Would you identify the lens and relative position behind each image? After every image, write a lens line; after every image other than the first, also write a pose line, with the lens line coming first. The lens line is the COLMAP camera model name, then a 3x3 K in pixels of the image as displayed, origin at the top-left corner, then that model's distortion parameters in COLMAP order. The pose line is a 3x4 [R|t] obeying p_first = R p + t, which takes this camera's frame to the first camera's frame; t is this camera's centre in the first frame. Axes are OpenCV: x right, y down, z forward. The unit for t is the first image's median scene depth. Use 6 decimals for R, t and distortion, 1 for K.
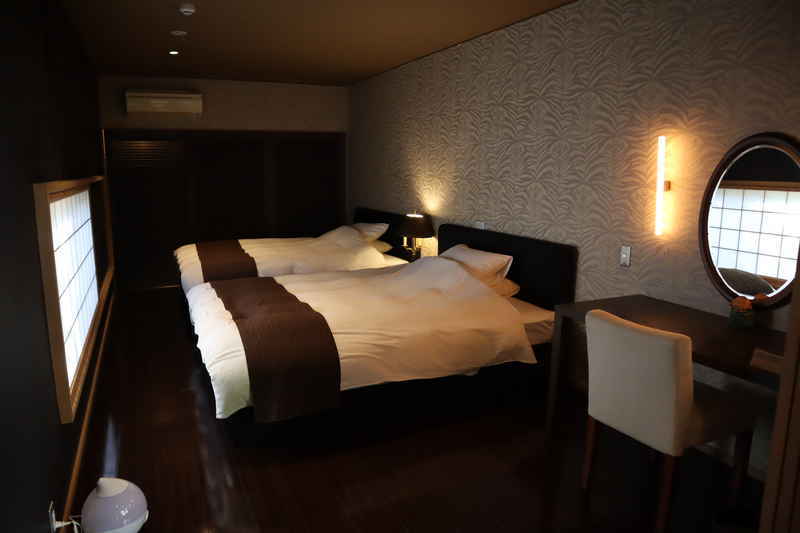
lens RADIAL K [[553.1, 0, 400.0], [0, 553.1, 266.5], [0, 0, 1]] dist [-0.116512, 0.068638]
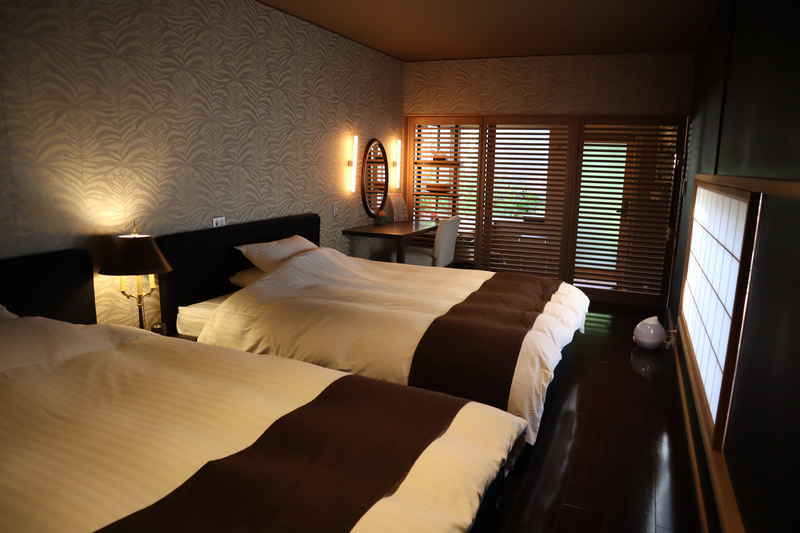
lens RADIAL K [[553.1, 0, 400.0], [0, 553.1, 266.5], [0, 0, 1]] dist [-0.116512, 0.068638]
pose [[-0.661952, -0.171301, 0.729709, -0.688078], [0.095284, 0.946405, 0.308607, -0.257670], [-0.743465, 0.273812, -0.610153, 1.432684]]
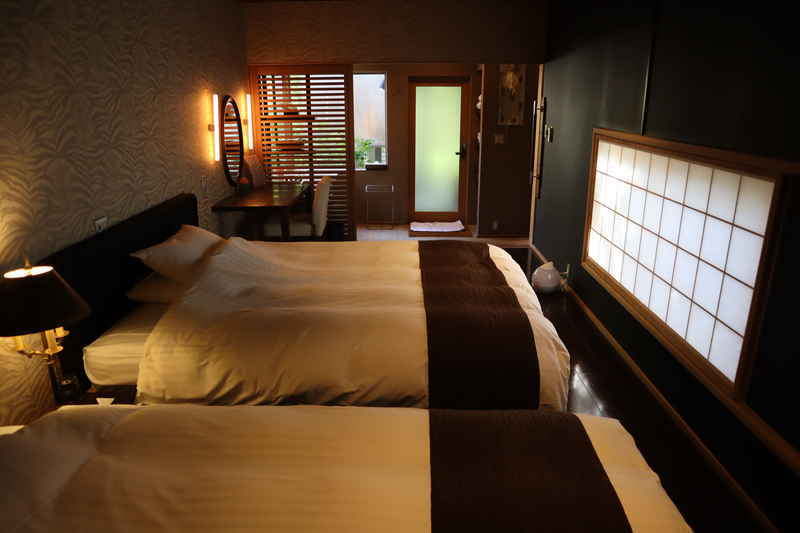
lens RADIAL K [[553.1, 0, 400.0], [0, 553.1, 266.5], [0, 0, 1]] dist [-0.116512, 0.068638]
pose [[-0.905494, -0.137829, 0.401351, -0.448903], [0.060779, 0.893911, 0.444105, -0.307874], [-0.419983, 0.426529, -0.801054, 1.491588]]
